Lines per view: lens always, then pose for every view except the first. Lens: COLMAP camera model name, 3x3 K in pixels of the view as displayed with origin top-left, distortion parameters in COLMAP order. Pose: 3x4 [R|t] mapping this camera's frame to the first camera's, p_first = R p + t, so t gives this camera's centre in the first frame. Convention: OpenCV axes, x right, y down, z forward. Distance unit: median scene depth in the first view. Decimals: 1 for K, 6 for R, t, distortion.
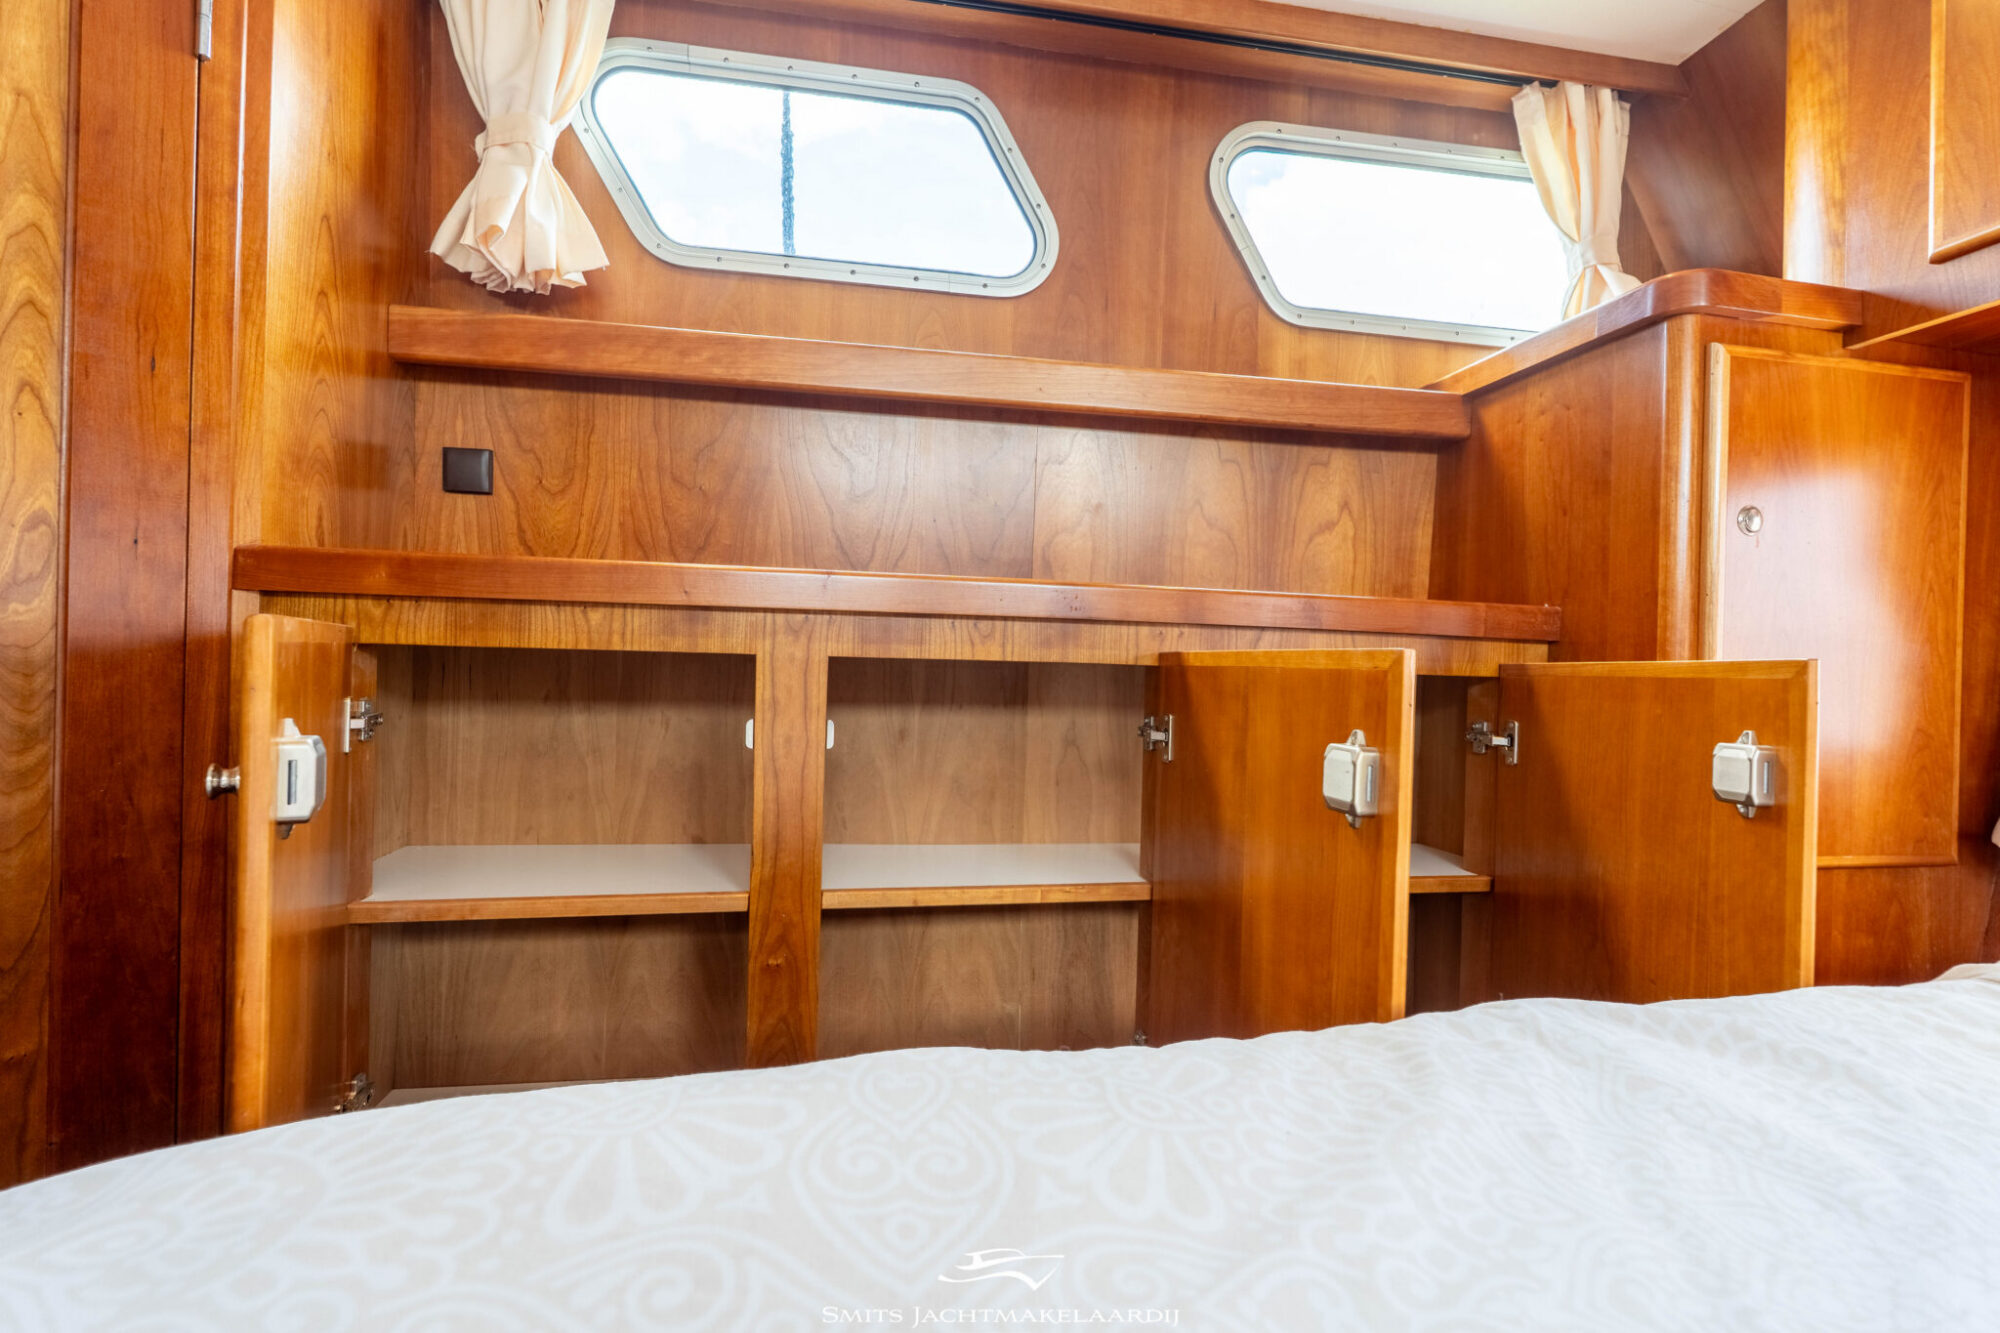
lens RADIAL K [[877.7, 0, 1000.0], [0, 877.7, 666.5], [0, 0, 1]] dist [-0.002685, 0.000118]
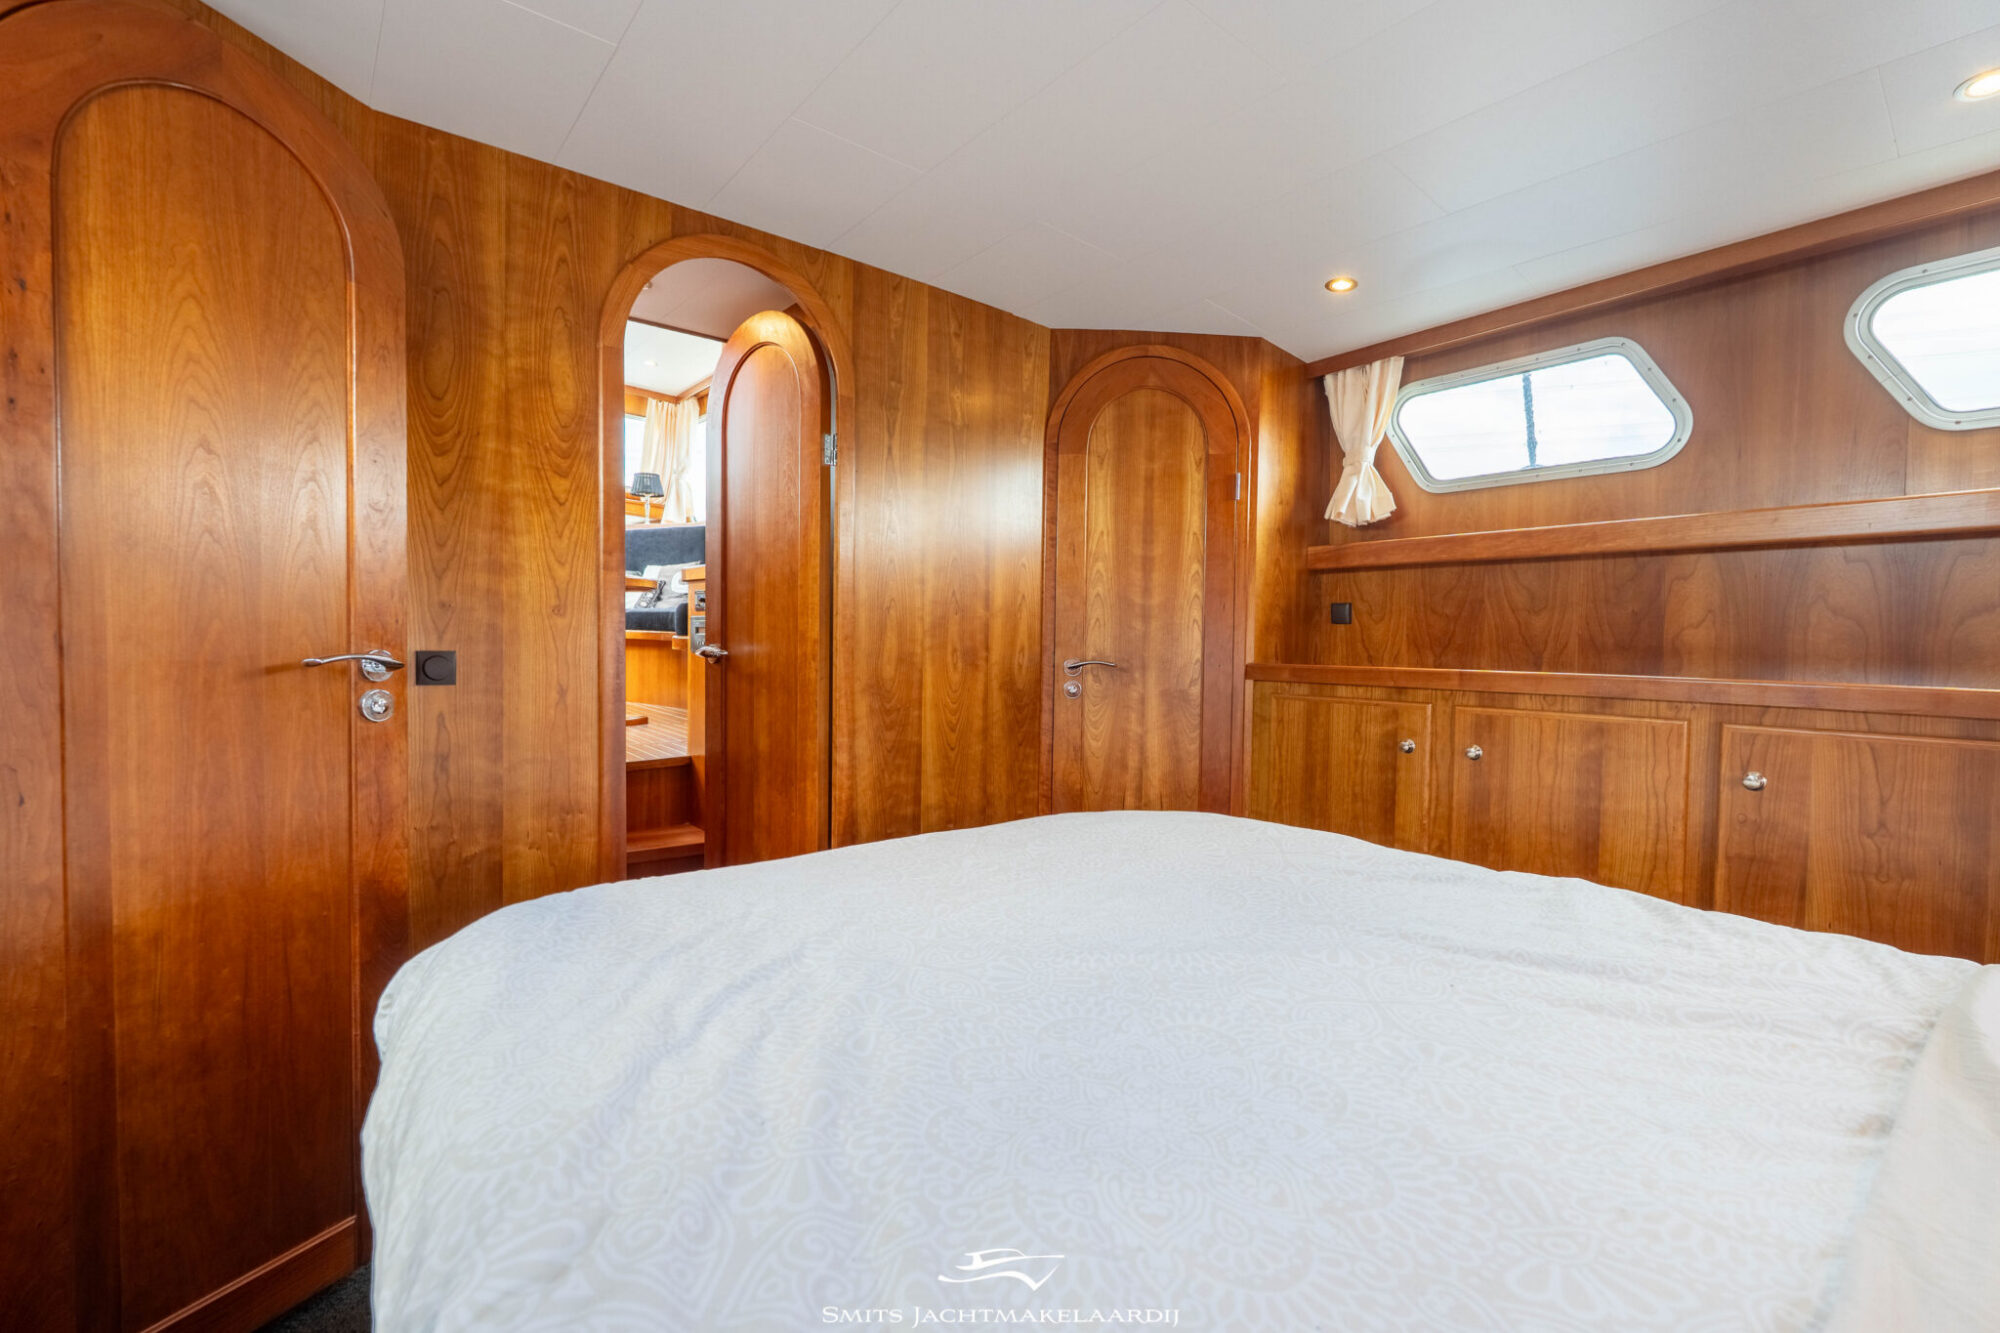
lens RADIAL K [[880.6, 0, 999.8], [0, 880.6, 670.7], [0, 0, 1]] dist [0.000186, -0.001102]
pose [[0.456247, 0.010579, -0.889790, 0.908442], [-0.006881, 0.999941, 0.008360, -0.094268], [0.889826, 0.002308, 0.456294, -0.705456]]
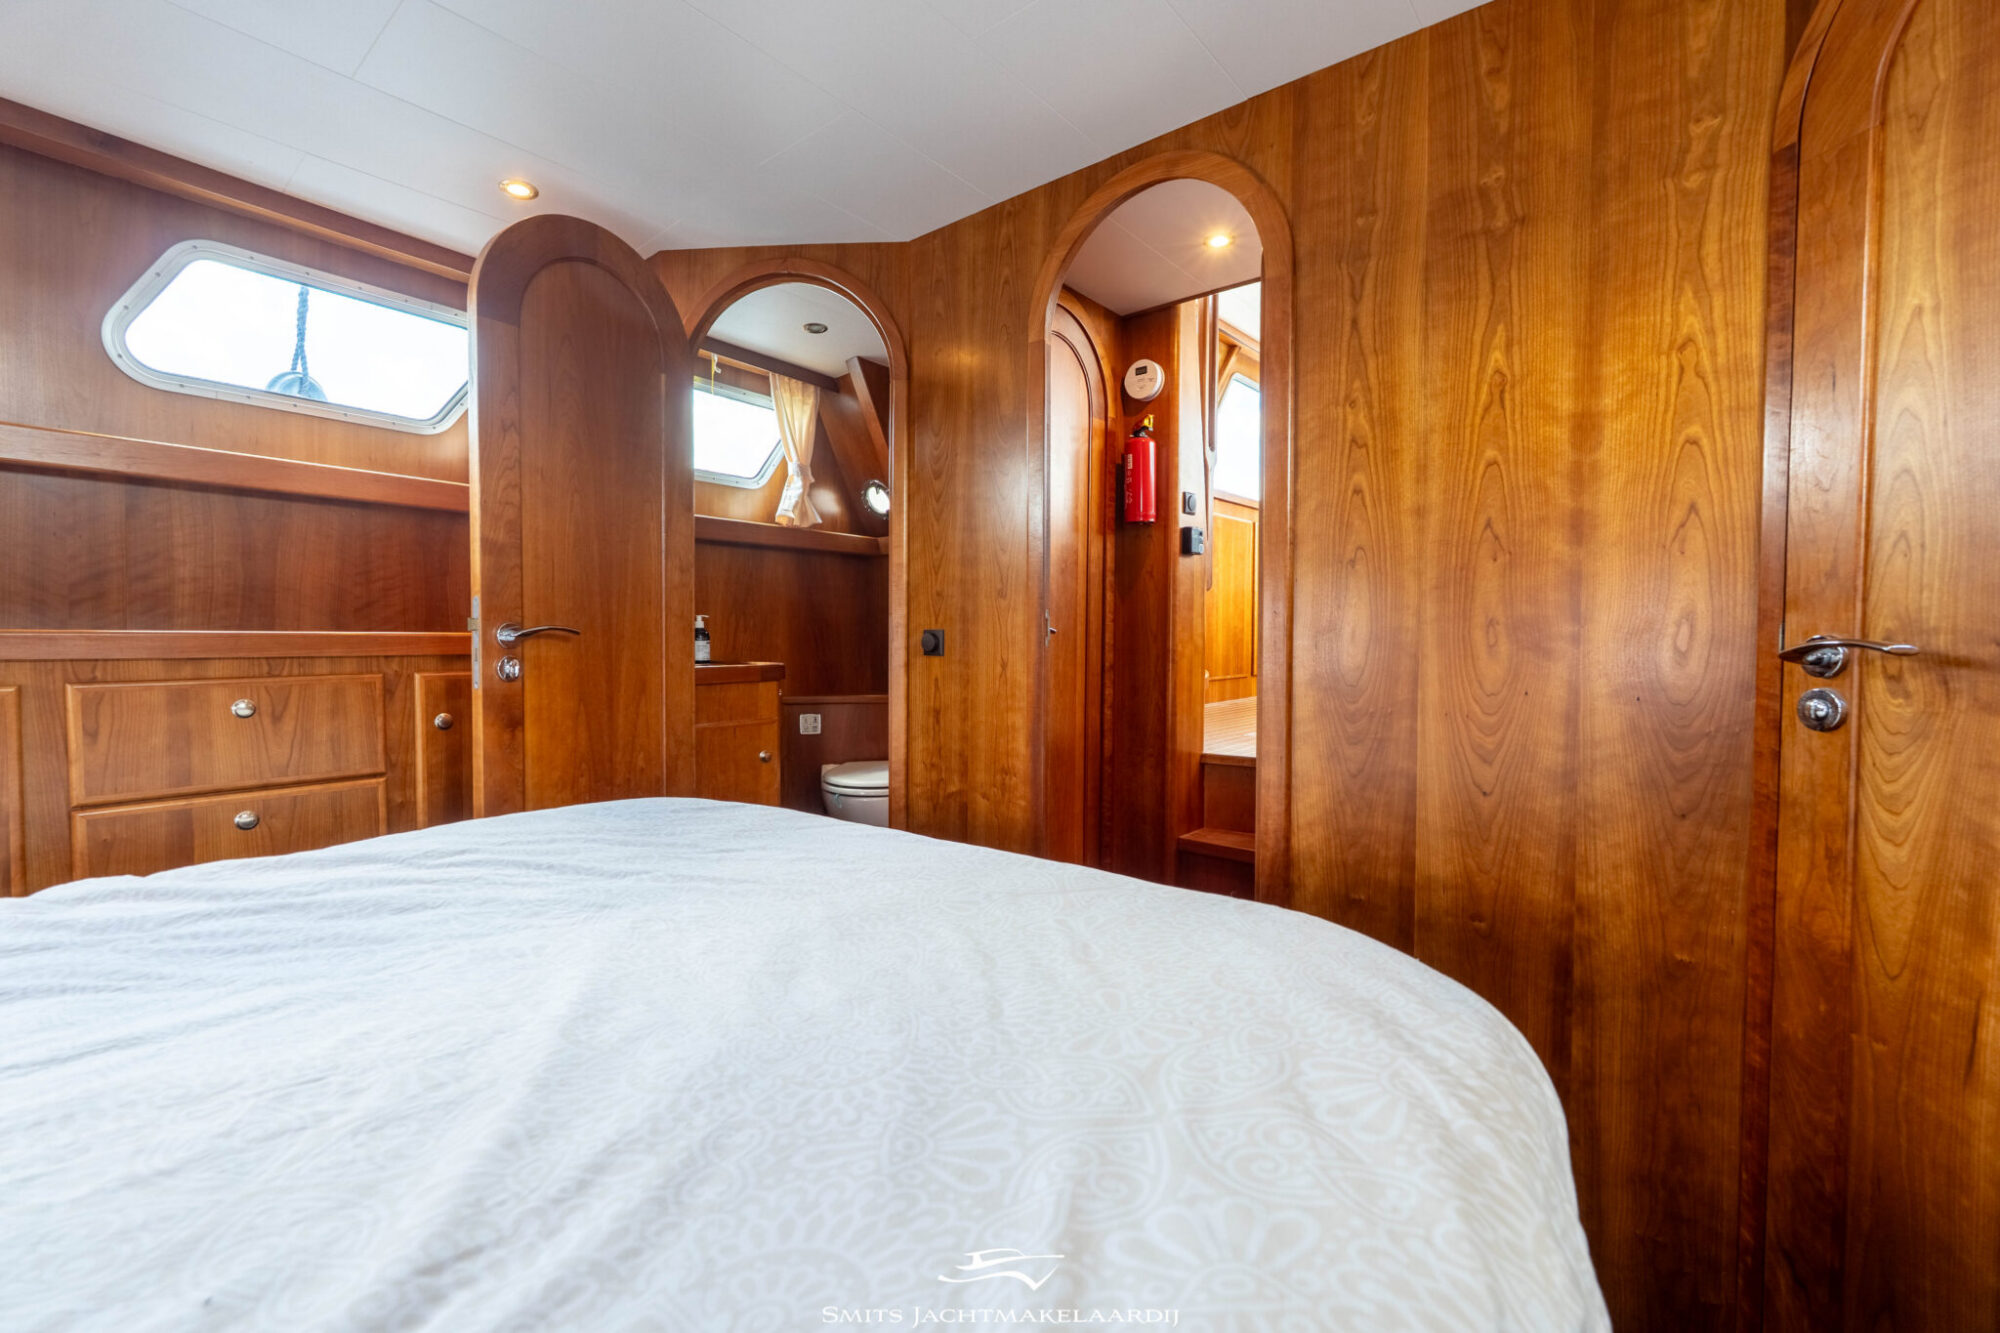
lens RADIAL K [[880.6, 0, 999.8], [0, 880.6, 670.7], [0, 0, 1]] dist [0.000186, -0.001102]
pose [[-0.783570, -0.007985, -0.621252, 0.336624], [-0.027596, 0.999378, 0.021961, -0.069693], [0.620691, 0.034352, -0.783303, 0.532547]]
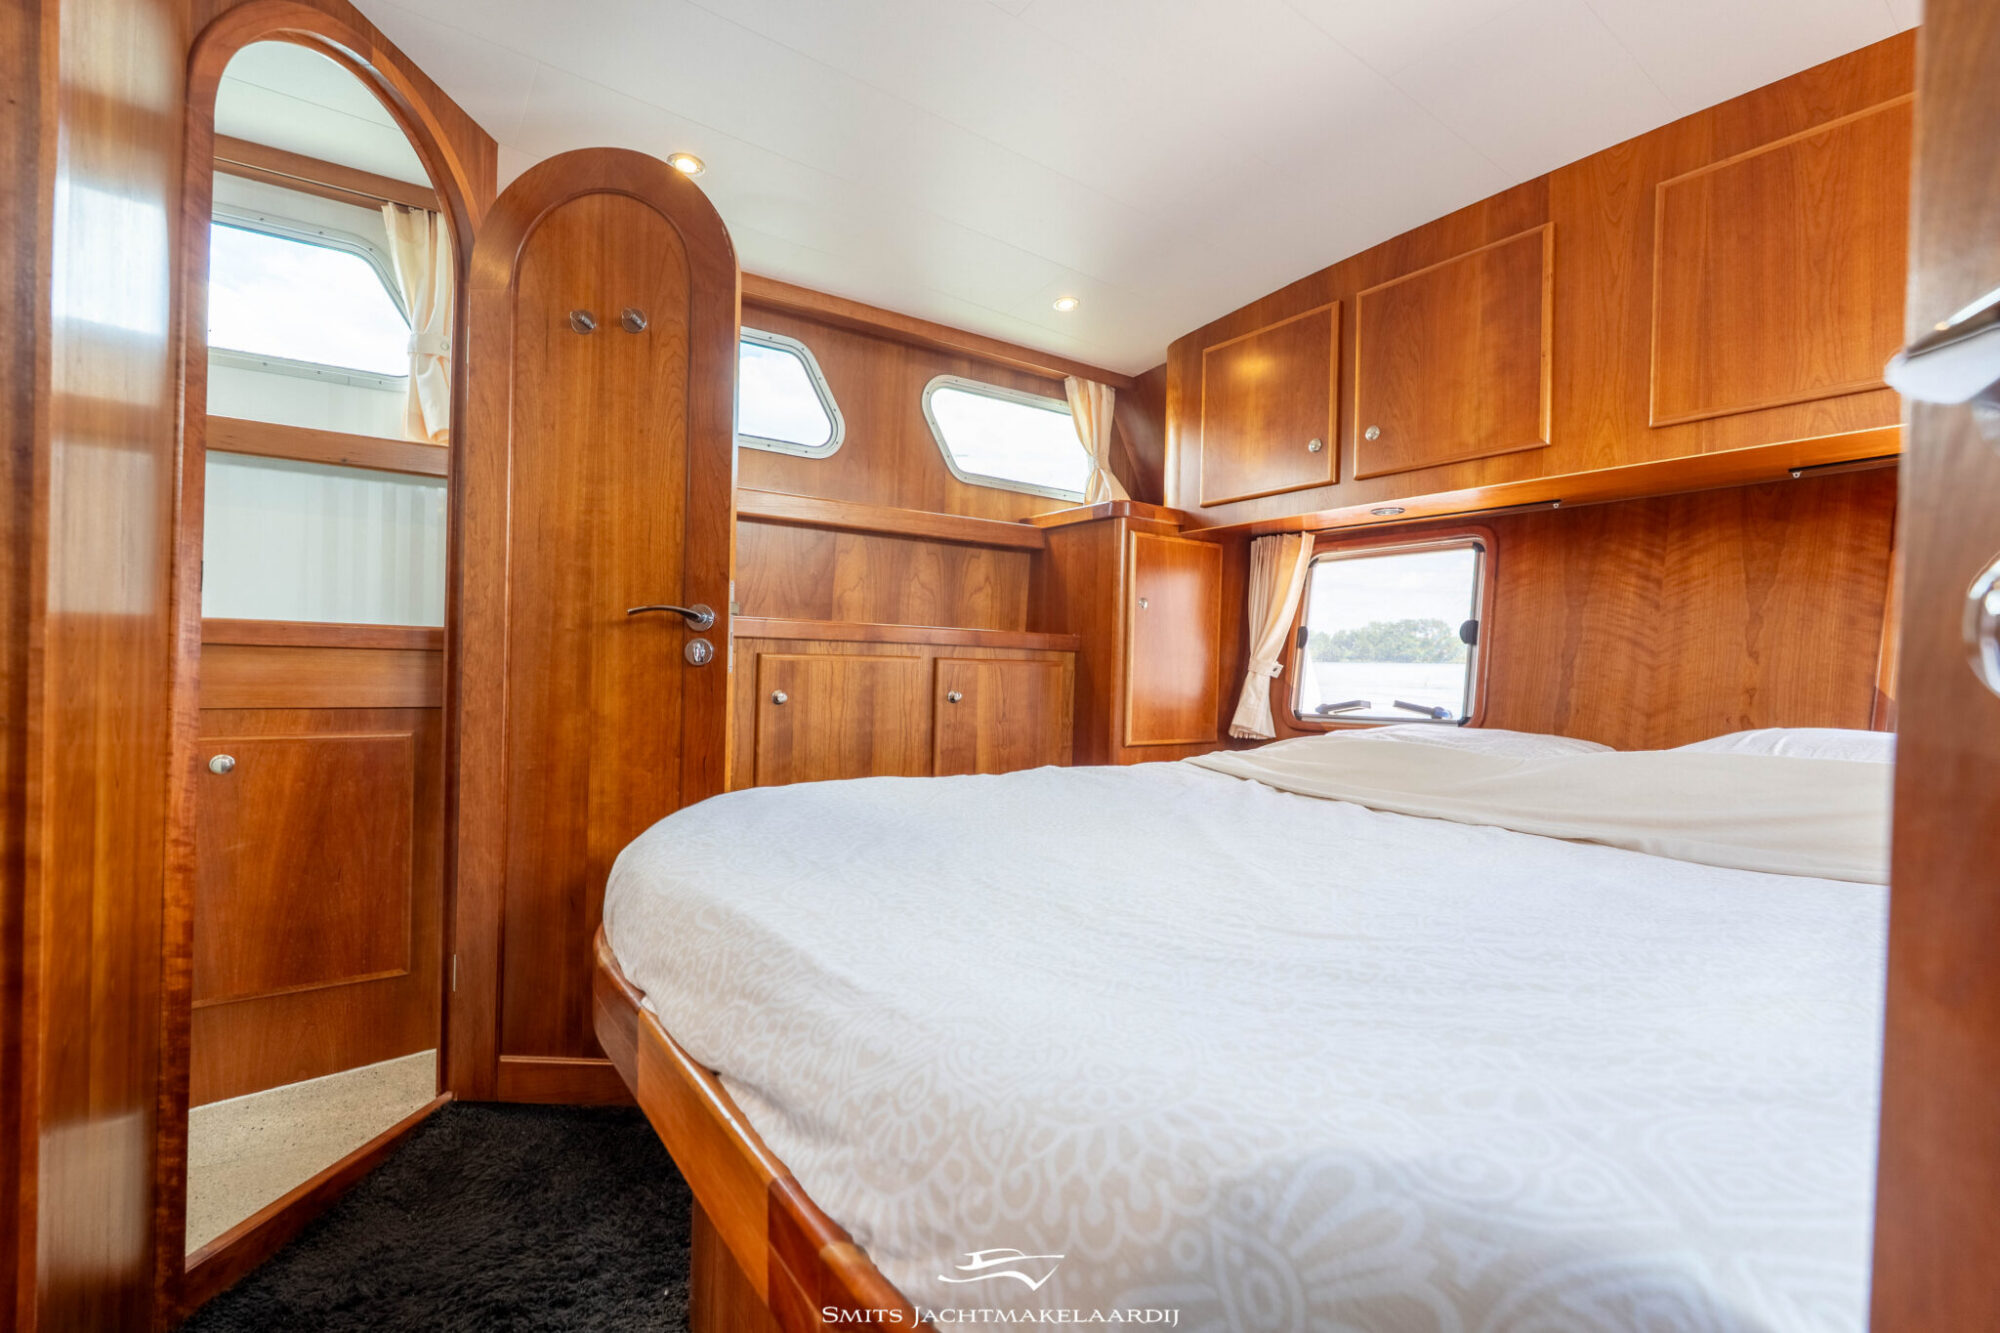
lens RADIAL K [[877.7, 0, 1000.0], [0, 877.7, 666.5], [0, 0, 1]] dist [-0.002685, 0.000118]
pose [[0.911077, -0.004476, 0.412212, -0.436392], [-0.001659, 0.999893, 0.014522, -0.020532], [-0.412233, -0.013914, 0.910972, -0.892606]]
